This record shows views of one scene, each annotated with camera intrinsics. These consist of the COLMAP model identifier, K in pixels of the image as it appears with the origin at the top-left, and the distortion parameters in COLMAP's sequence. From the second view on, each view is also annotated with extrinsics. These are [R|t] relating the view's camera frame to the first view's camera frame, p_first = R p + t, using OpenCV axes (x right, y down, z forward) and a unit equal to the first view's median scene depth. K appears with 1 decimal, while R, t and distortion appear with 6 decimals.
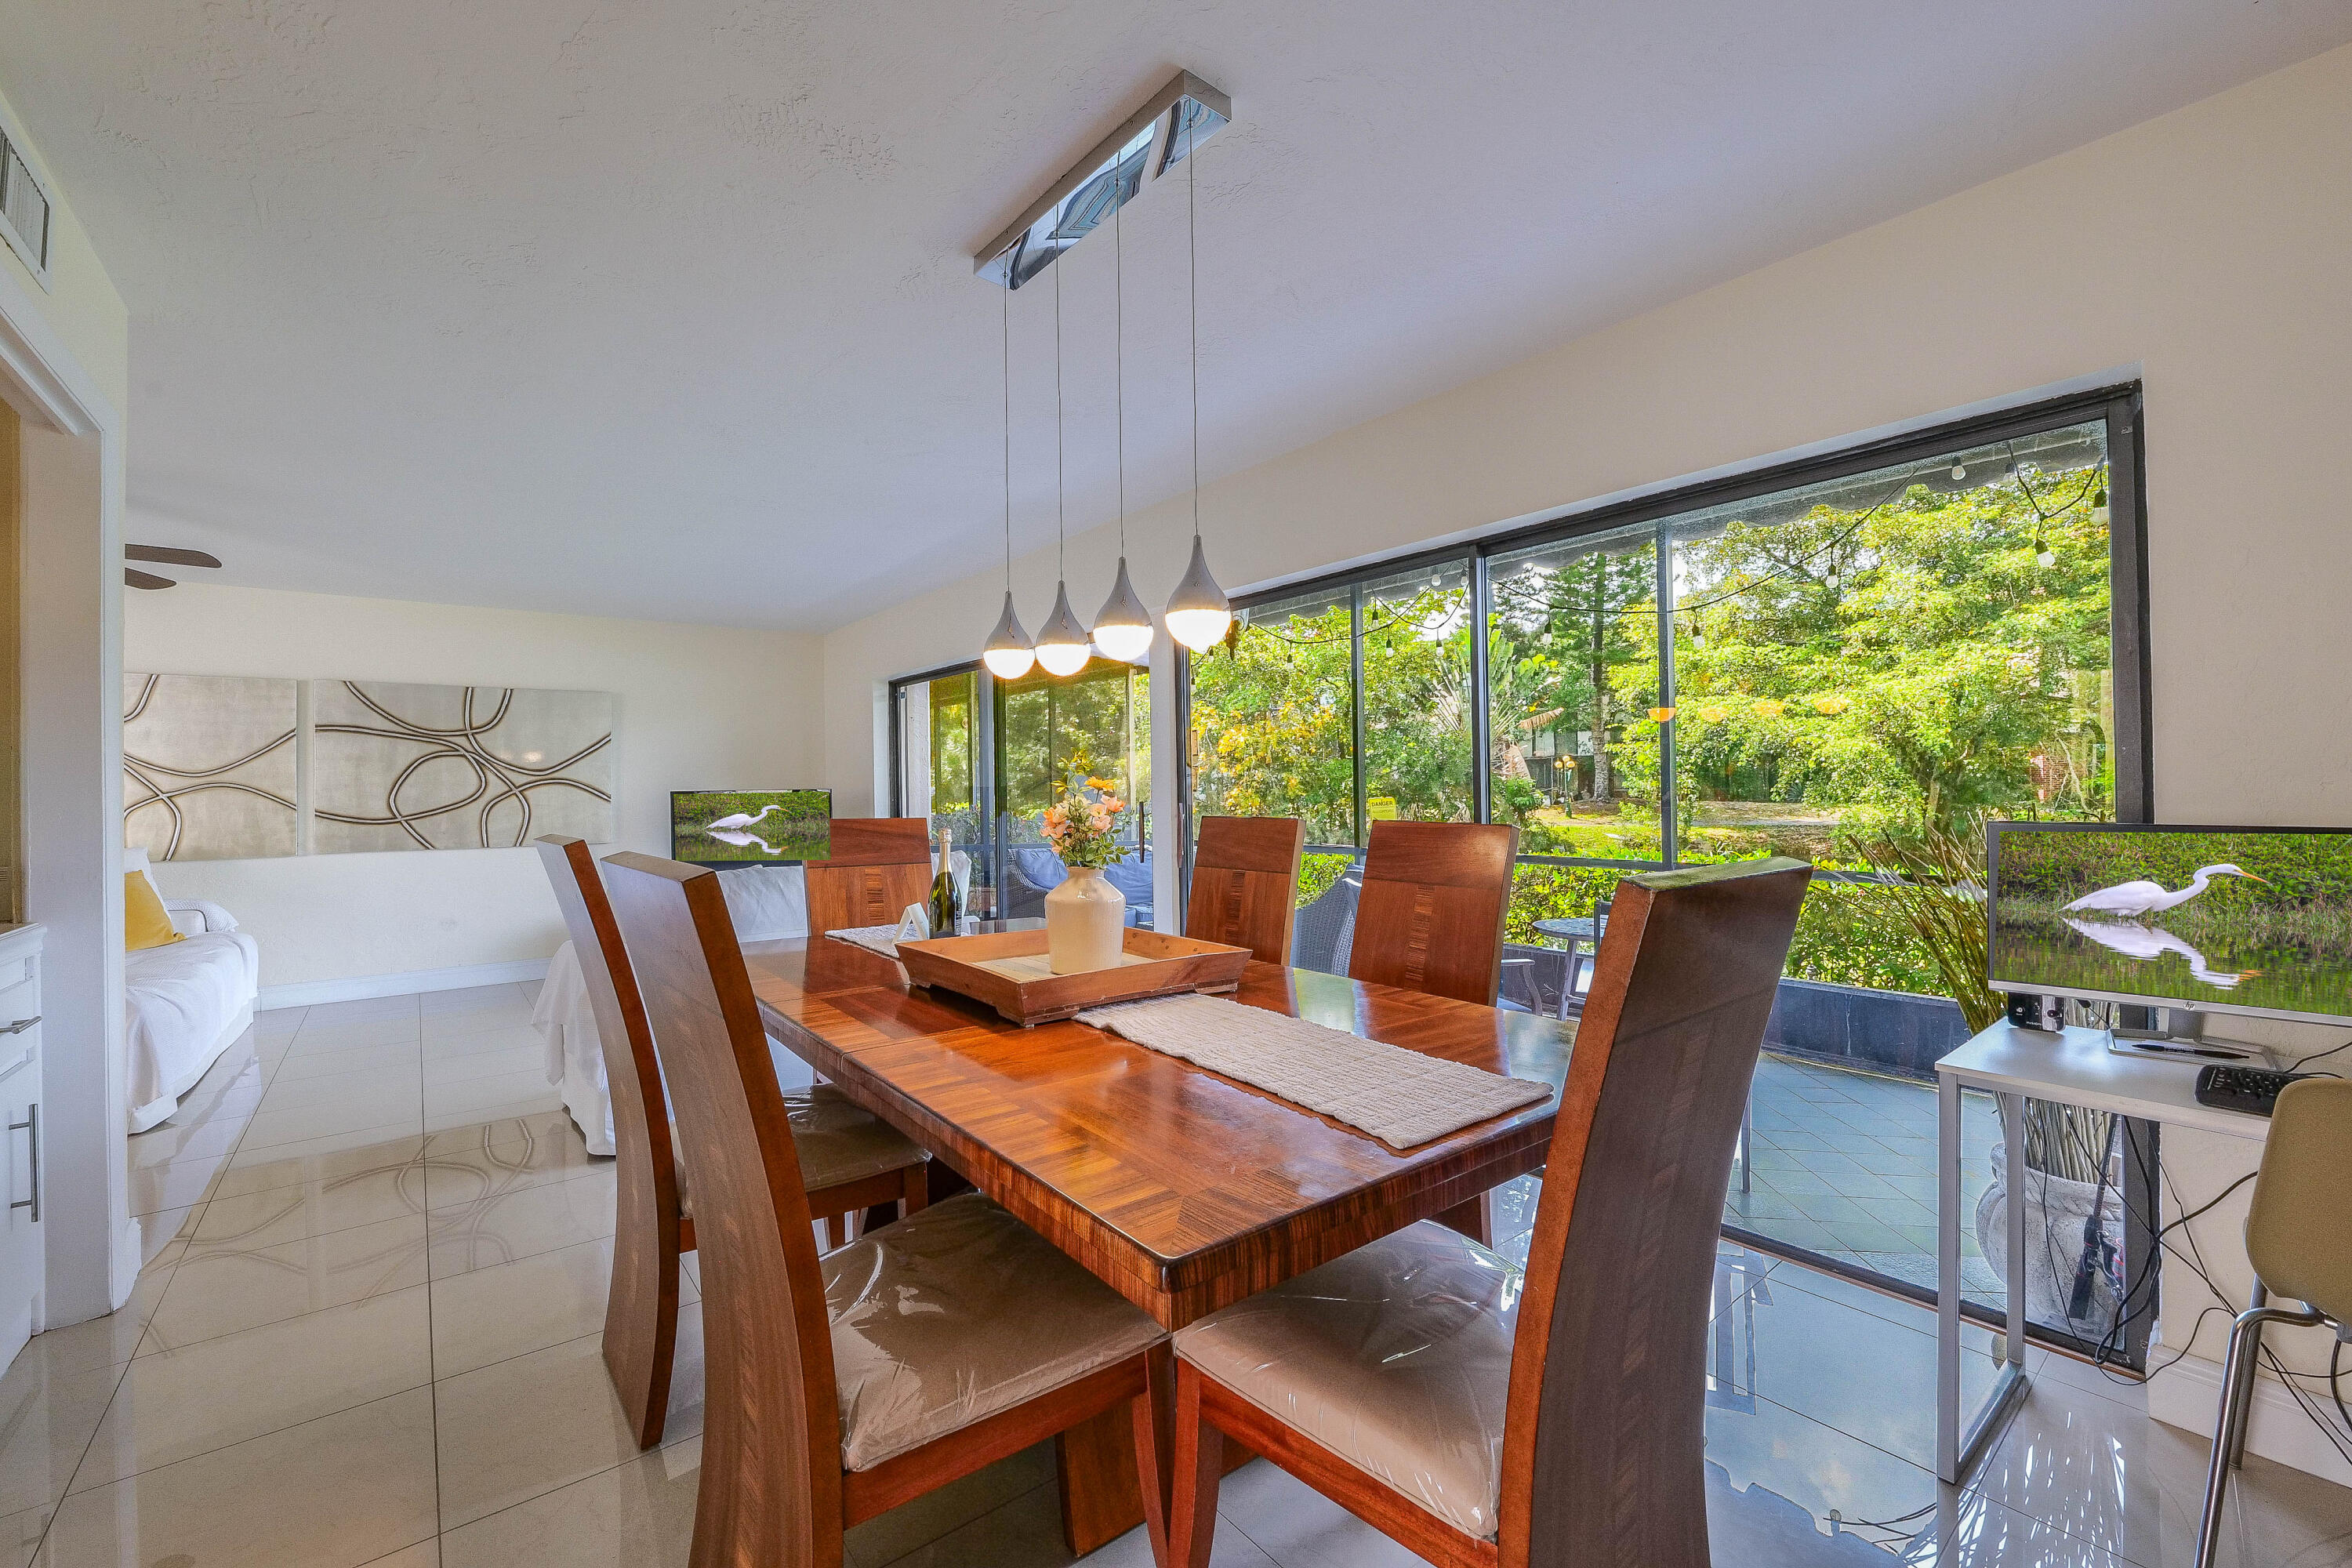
lens RADIAL K [[1004.6, 0, 1178.8], [0, 1004.6, 788.8], [0, 0, 1]] dist [-0.008478, 0.000740]
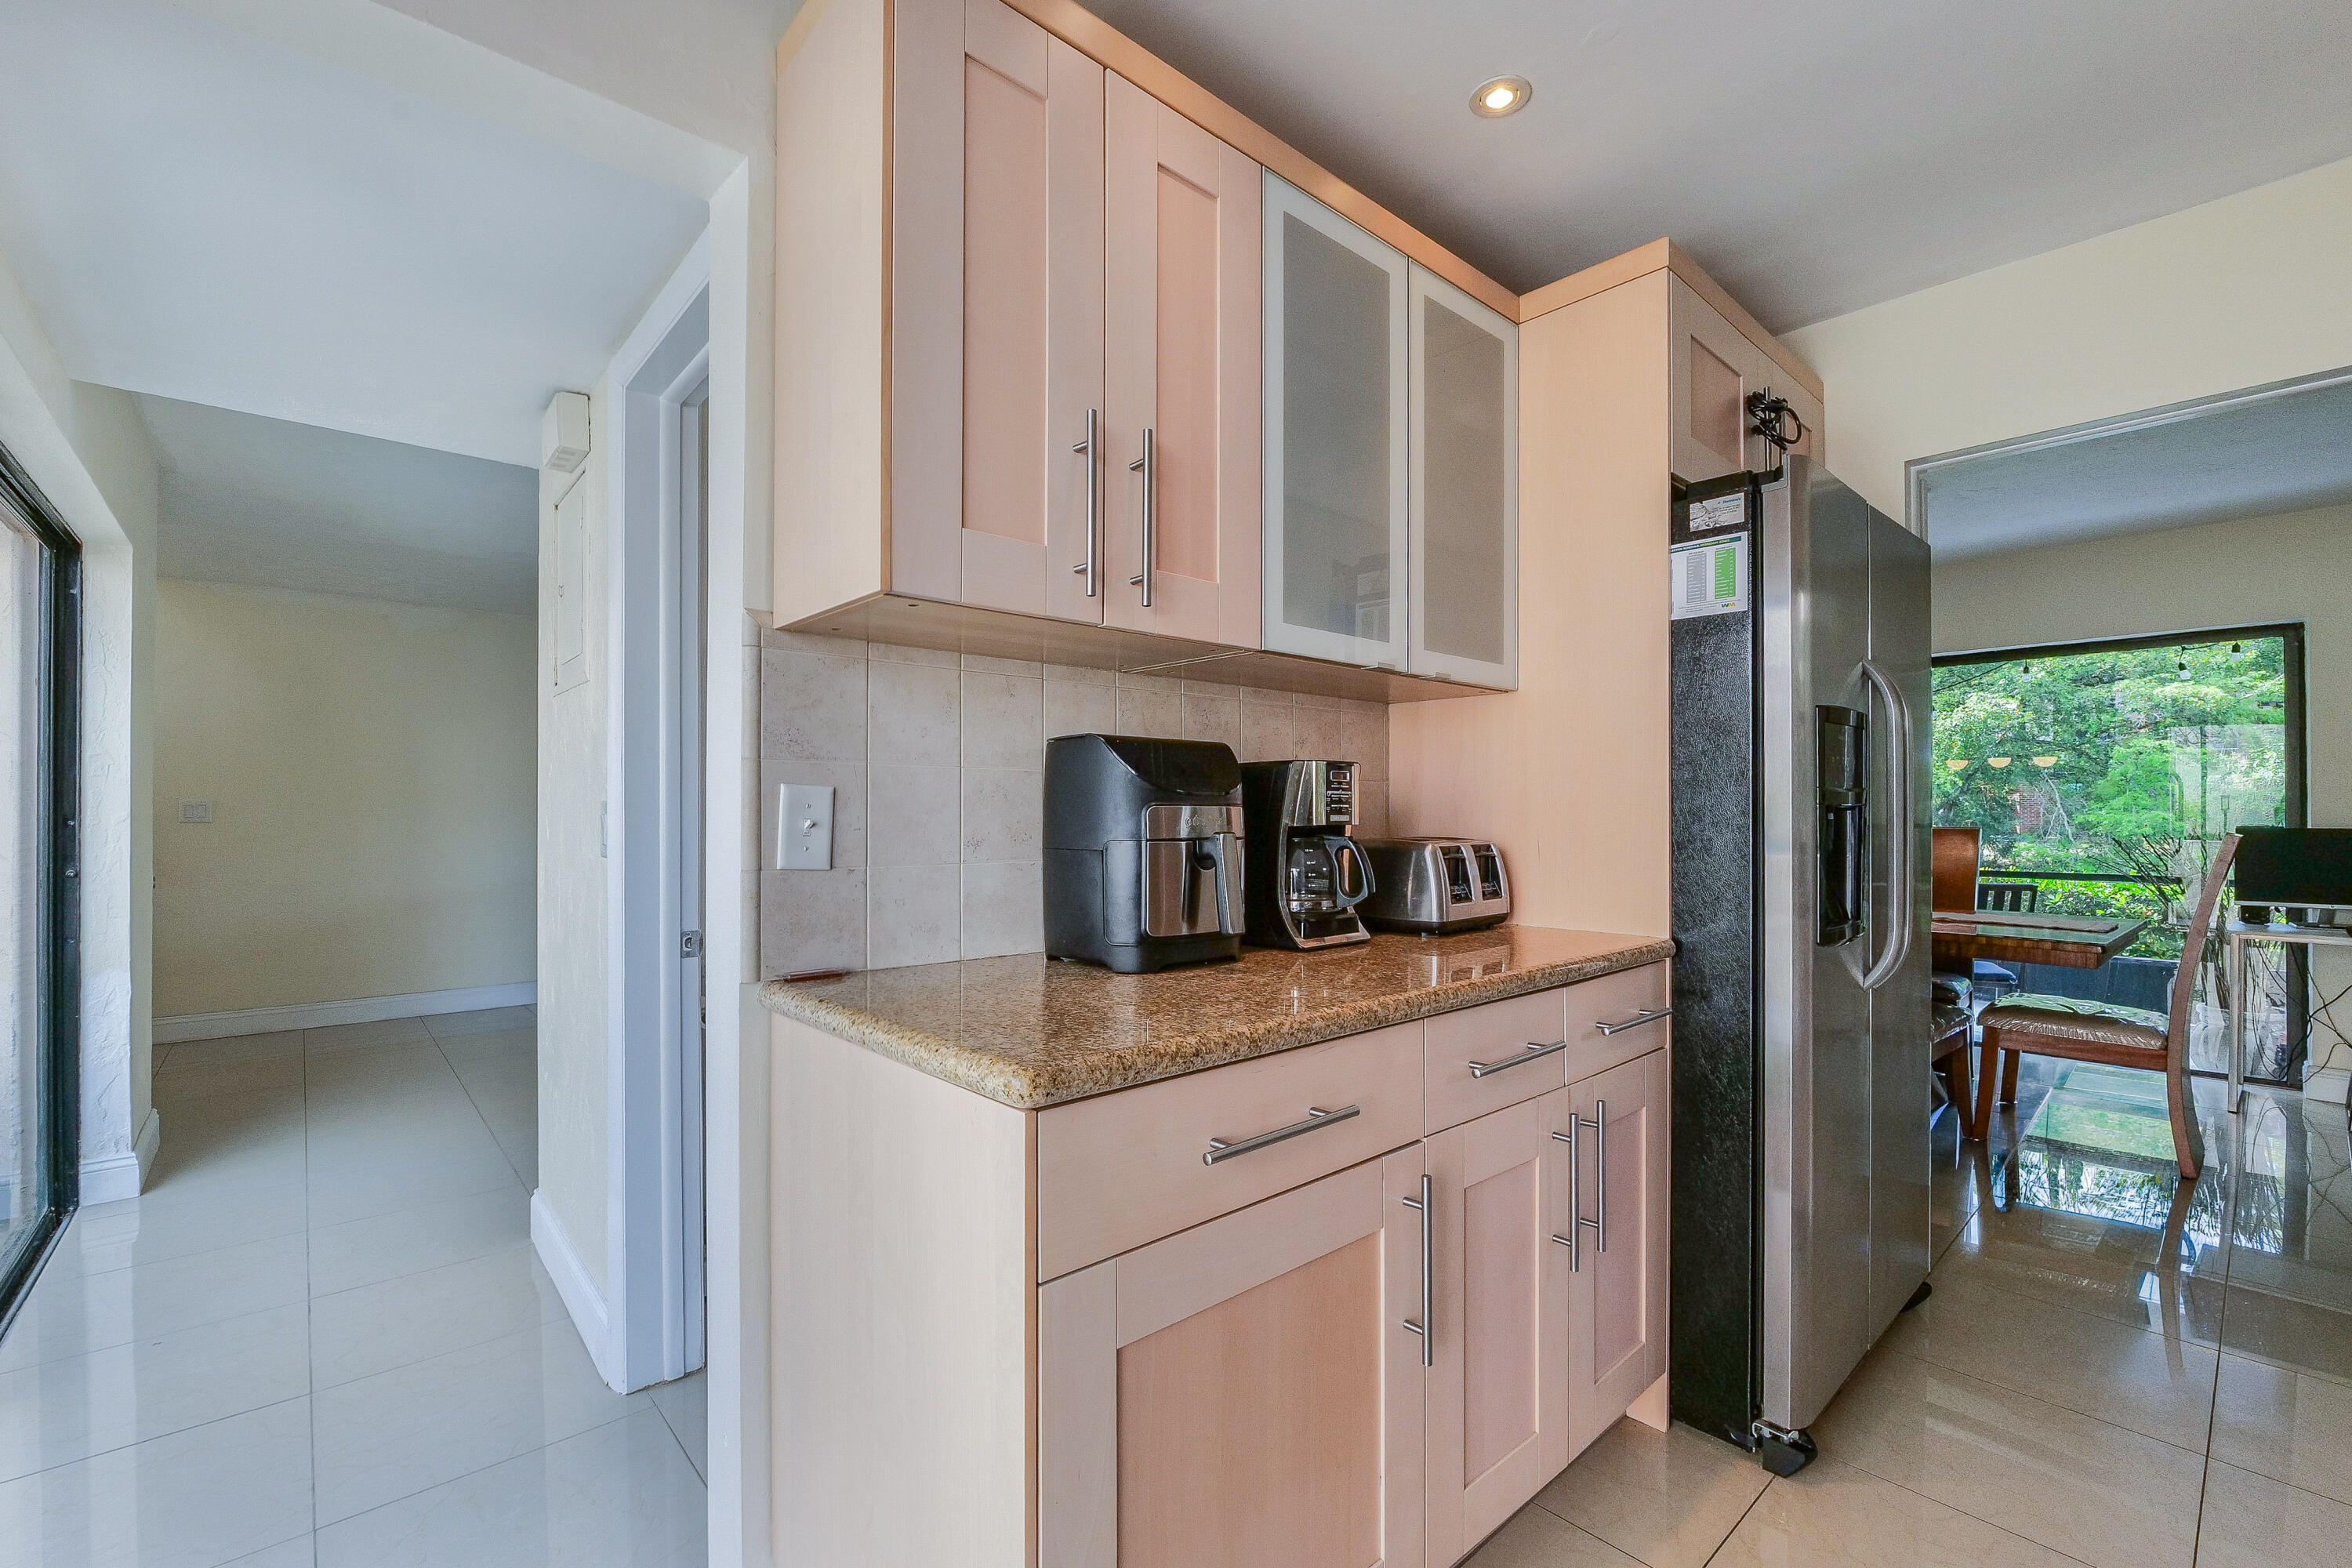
lens RADIAL K [[1004.6, 0, 1184.7], [0, 1004.6, 804.8], [0, 0, 1]] dist [-0.008478, 0.000740]
pose [[0.999310, 0.016493, 0.033291, -0.111938], [-0.016316, 0.999851, -0.005572, 0.000576], [-0.033378, 0.005025, 0.999430, -0.076919]]
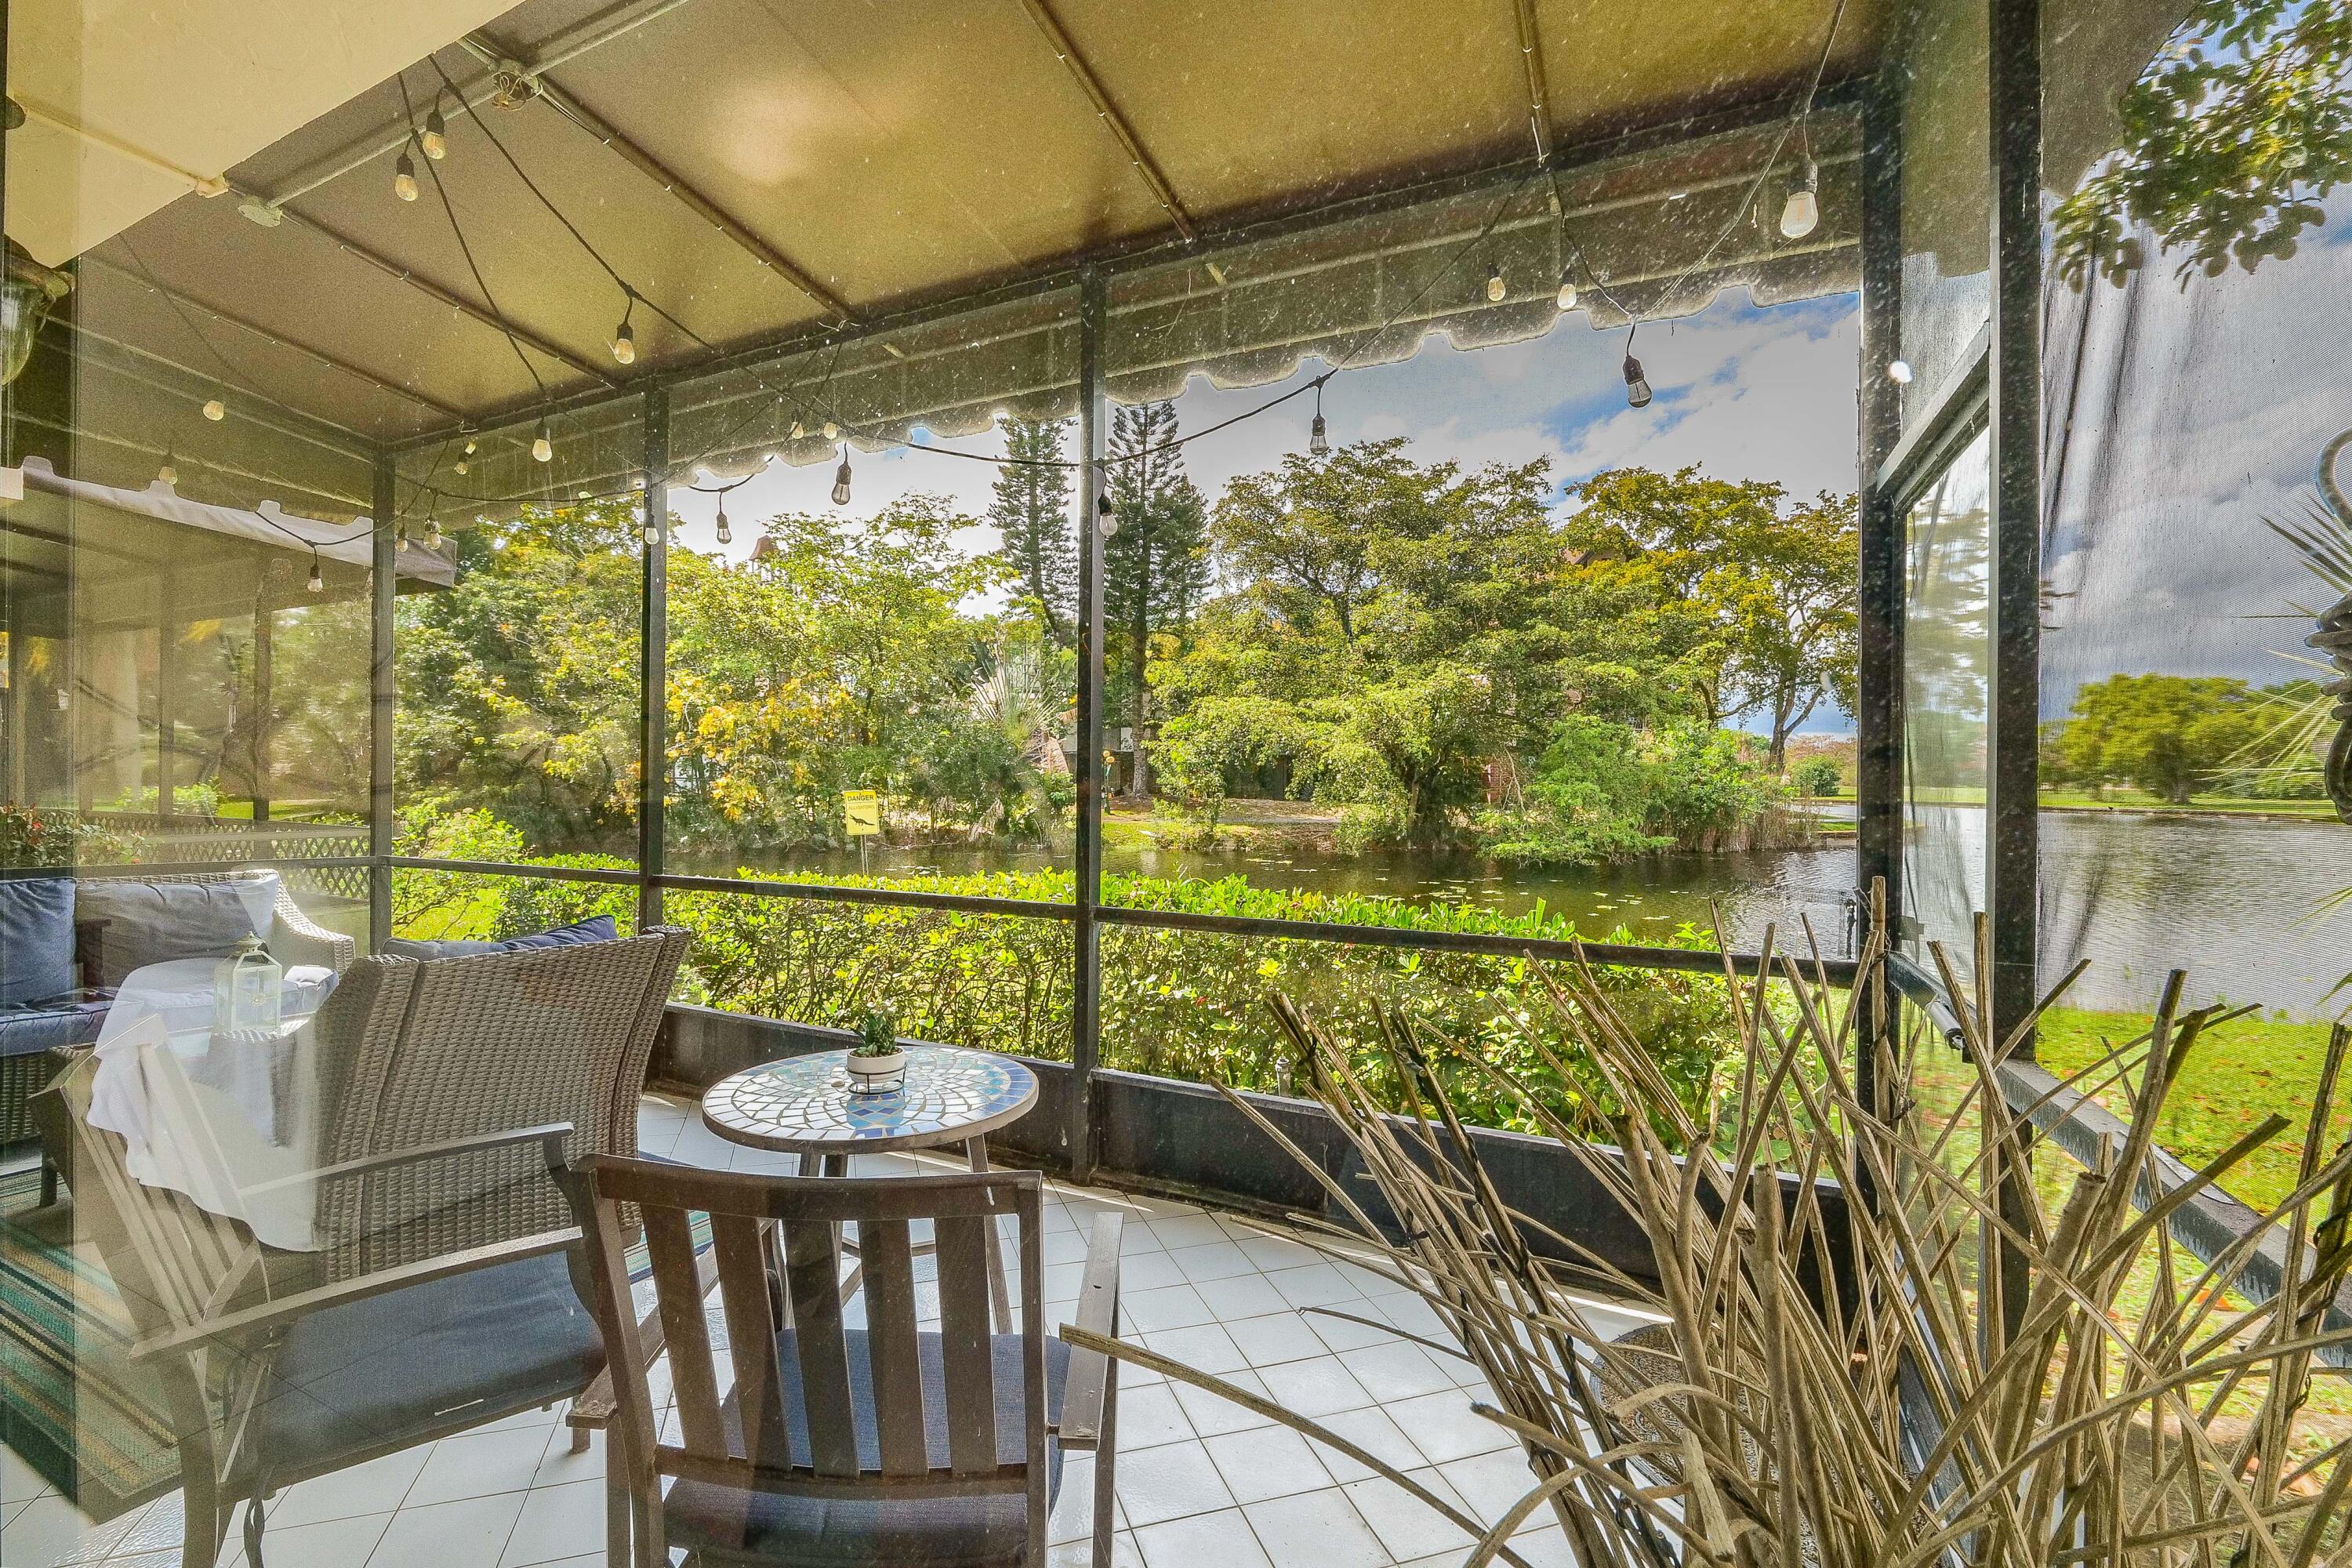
lens RADIAL K [[1004.6, 0, 1159.3], [0, 1004.6, 778.4], [0, 0, 1]] dist [-0.008478, 0.000740]
pose [[0.920698, 0.022614, 0.389619, 0.058749], [-0.022501, 0.999735, -0.004854, -0.002571], [-0.389626, -0.004297, 0.920963, 0.084208]]
